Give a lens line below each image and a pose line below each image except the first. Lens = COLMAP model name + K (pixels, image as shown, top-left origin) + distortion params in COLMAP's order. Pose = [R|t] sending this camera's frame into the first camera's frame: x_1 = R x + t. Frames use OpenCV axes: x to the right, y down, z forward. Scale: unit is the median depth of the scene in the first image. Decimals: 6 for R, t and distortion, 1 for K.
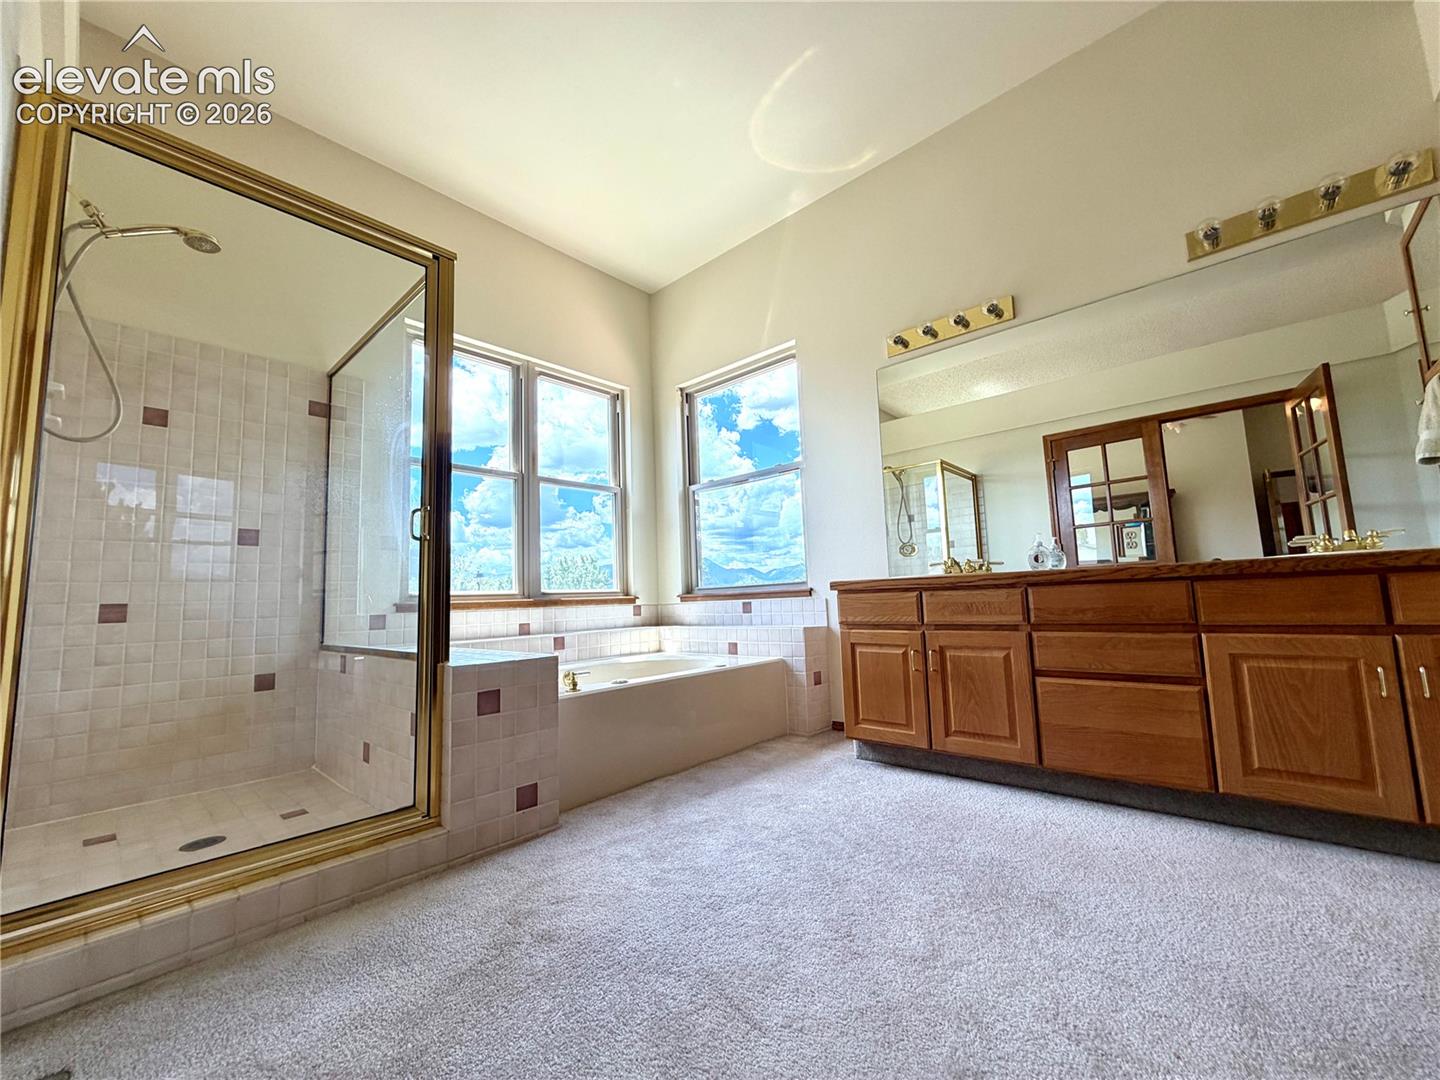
lens RADIAL K [[574.1, 0, 716.3], [0, 574.1, 538.3], [0, 0, 1]] dist [-0.000962, 0.000088]
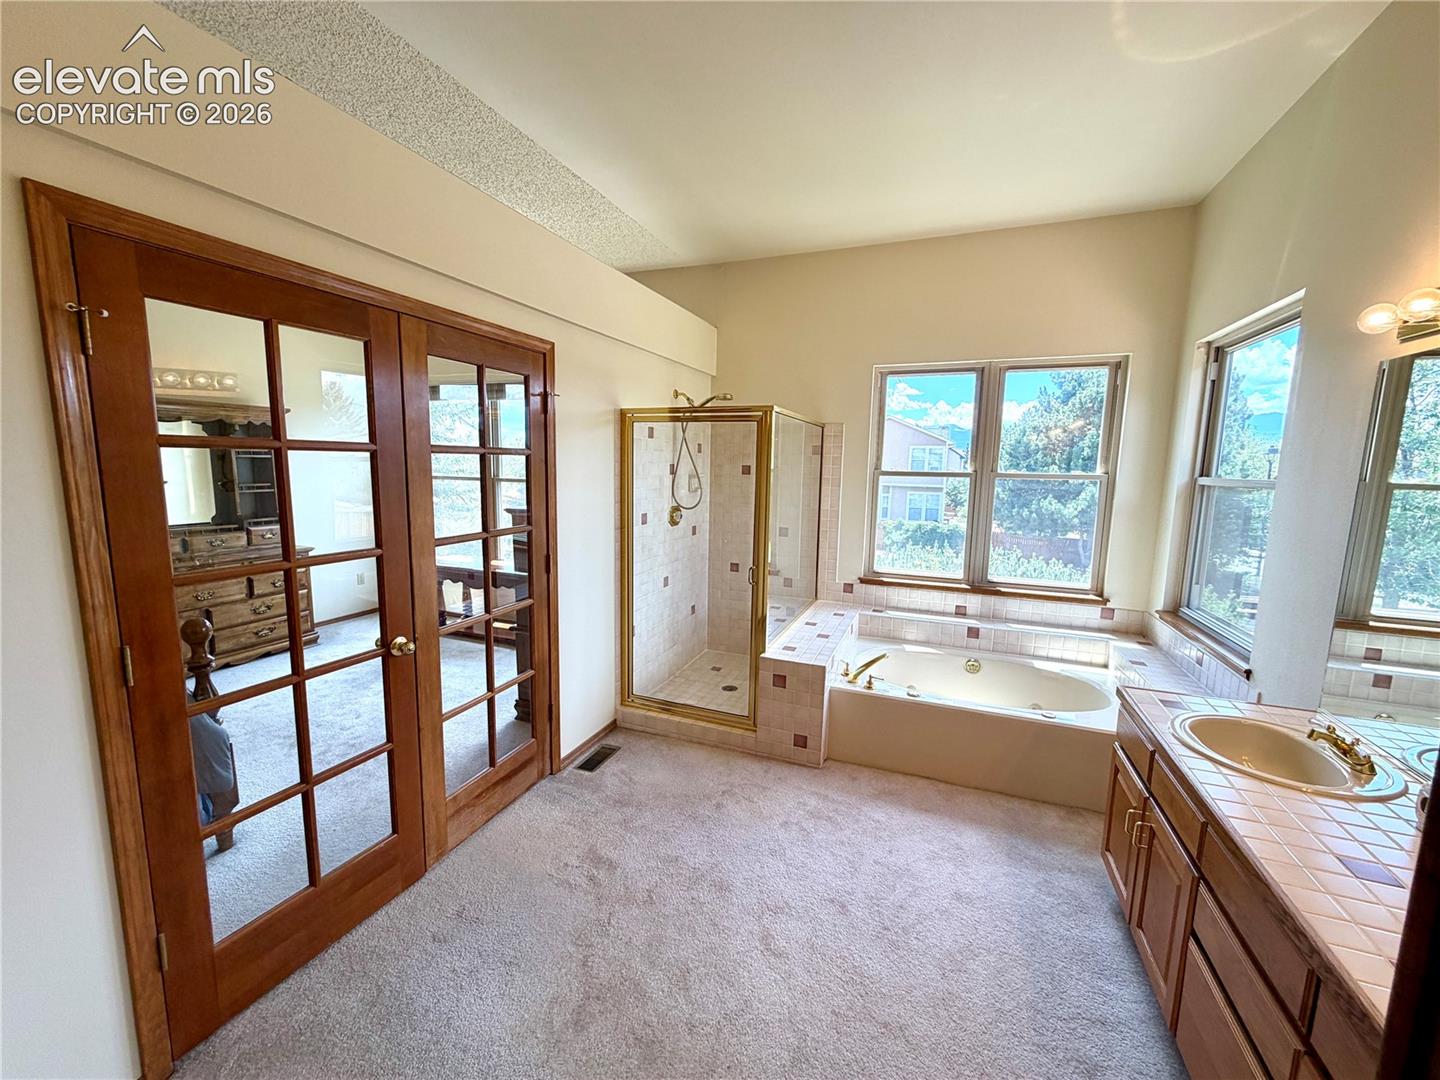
lens RADIAL K [[574.1, 0, 716.6], [0, 574.1, 536.6], [0, 0, 1]] dist [-0.000962, 0.000088]
pose [[0.344543, 0.162512, -0.924597, 0.823371], [0.071420, 0.977510, 0.198426, -0.384064], [0.936050, -0.134401, 0.325188, 0.239962]]
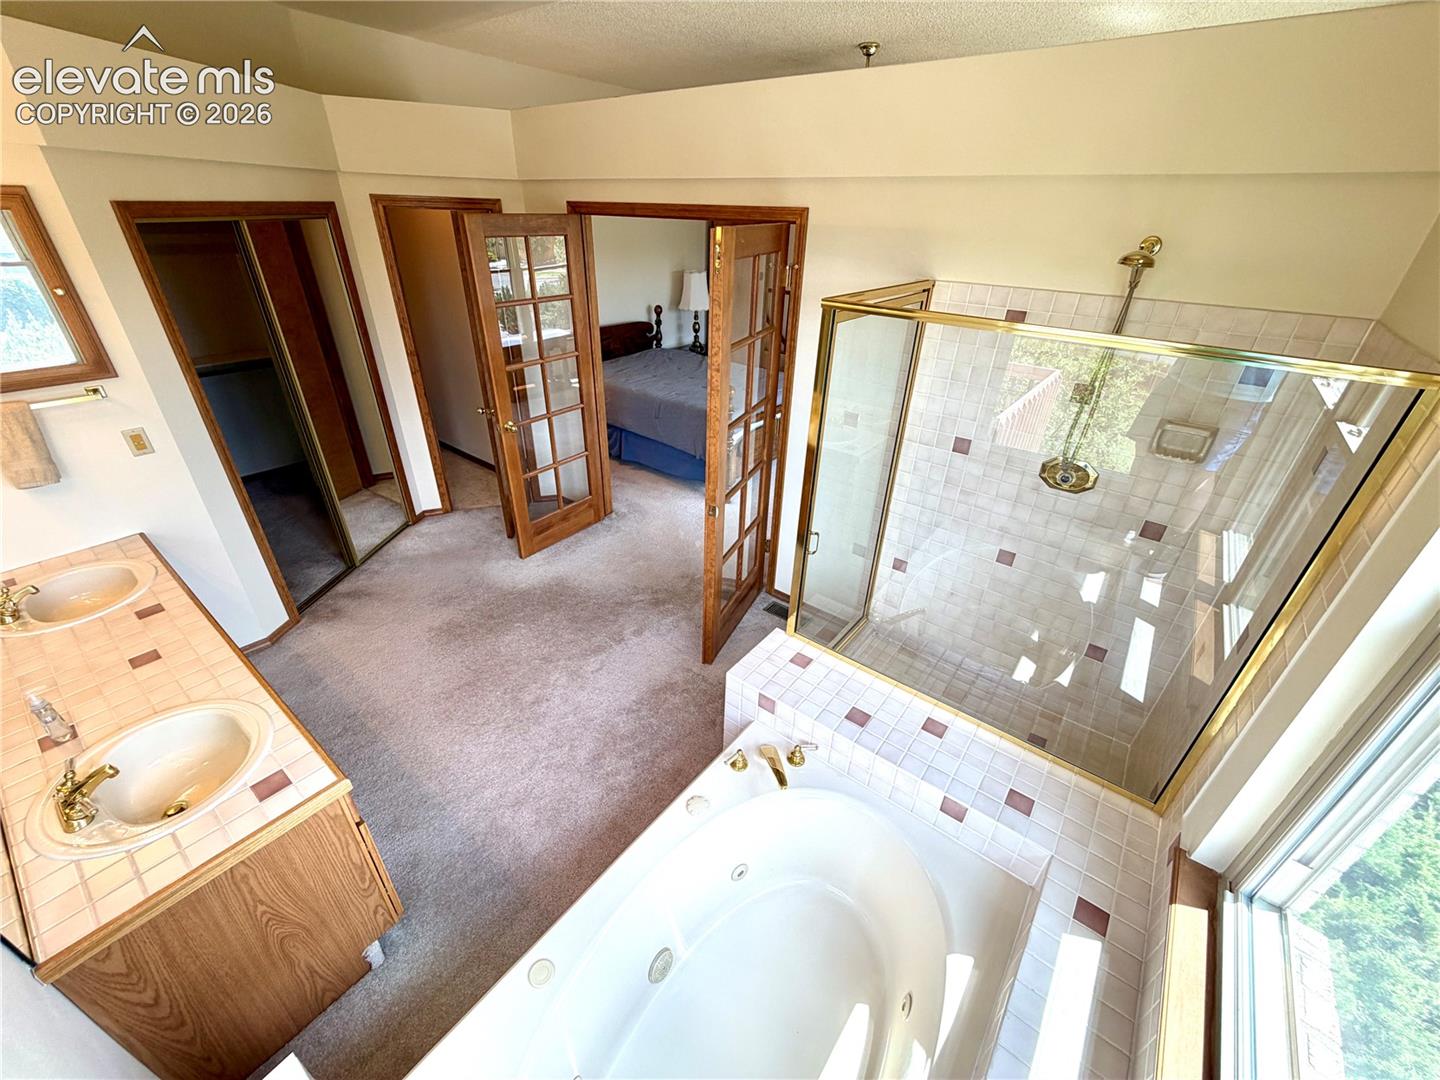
lens RADIAL K [[574.1, 0, 713.1], [0, 574.1, 536.9], [0, 0, 1]] dist [-0.000962, 0.000088]
pose [[-0.997432, 0.047063, -0.053982, -0.162495], [0.021042, 0.913072, 0.407255, -0.435165], [0.068456, 0.405073, -0.911718, 1.631548]]
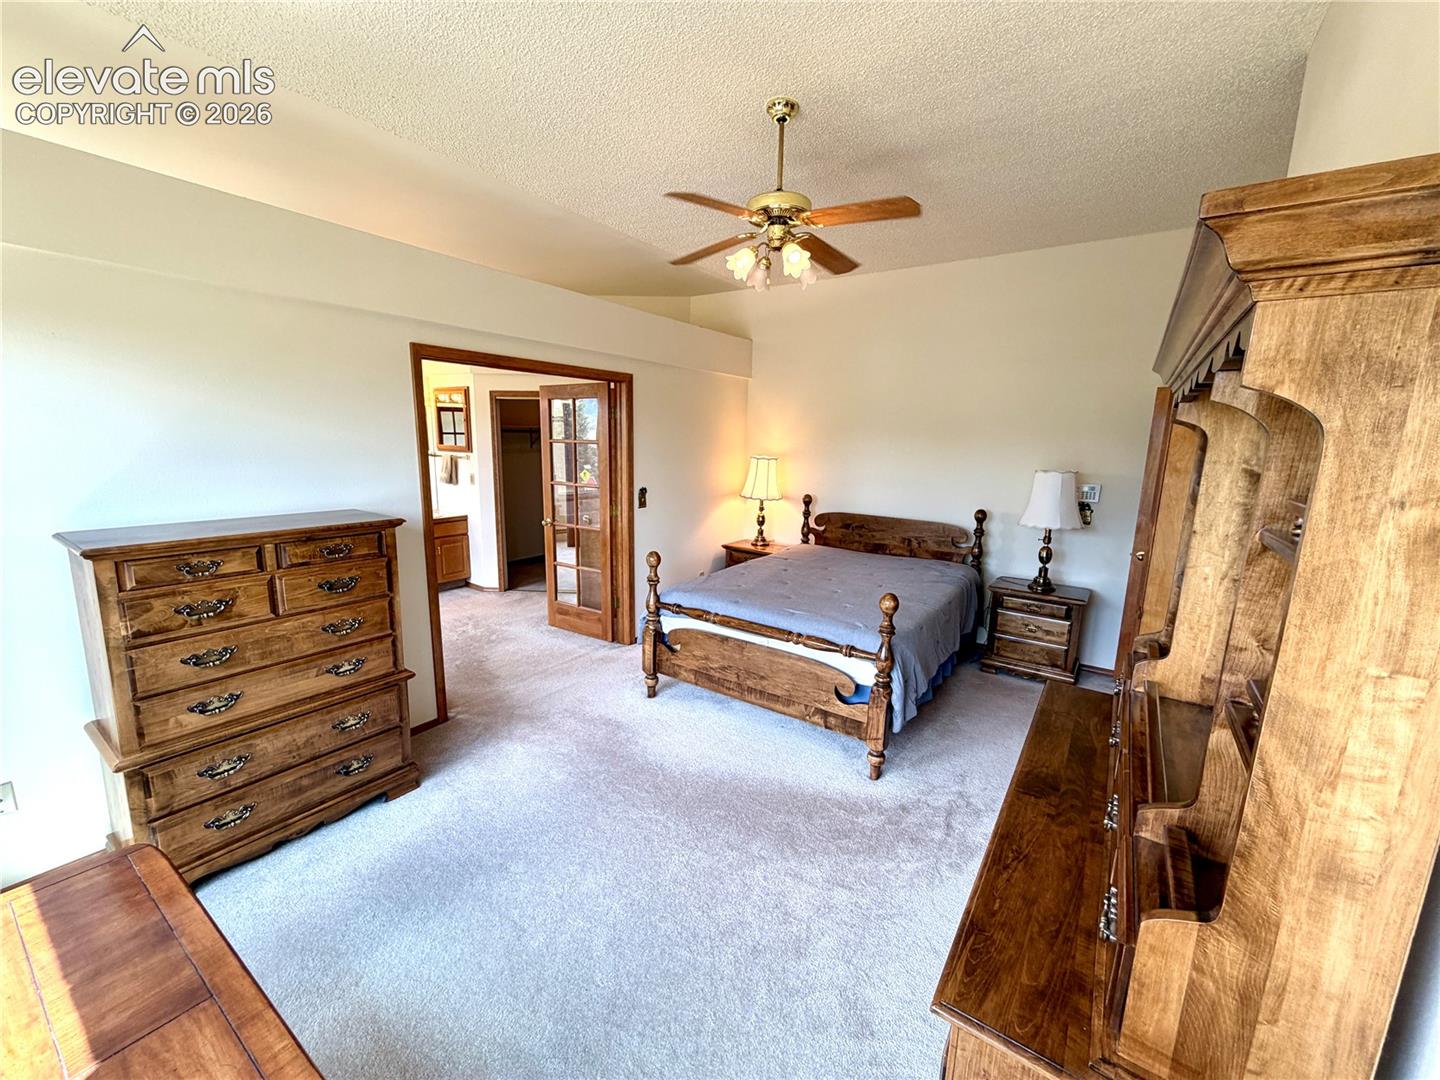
lens RADIAL K [[574.1, 0, 716.2], [0, 574.1, 542.9], [0, 0, 1]] dist [-0.000962, 0.000088]
pose [[-0.123573, -0.148370, 0.981181, -1.915709], [-0.116843, 0.984057, 0.134089, -0.378345], [-0.985433, -0.098074, -0.138939, -0.233898]]
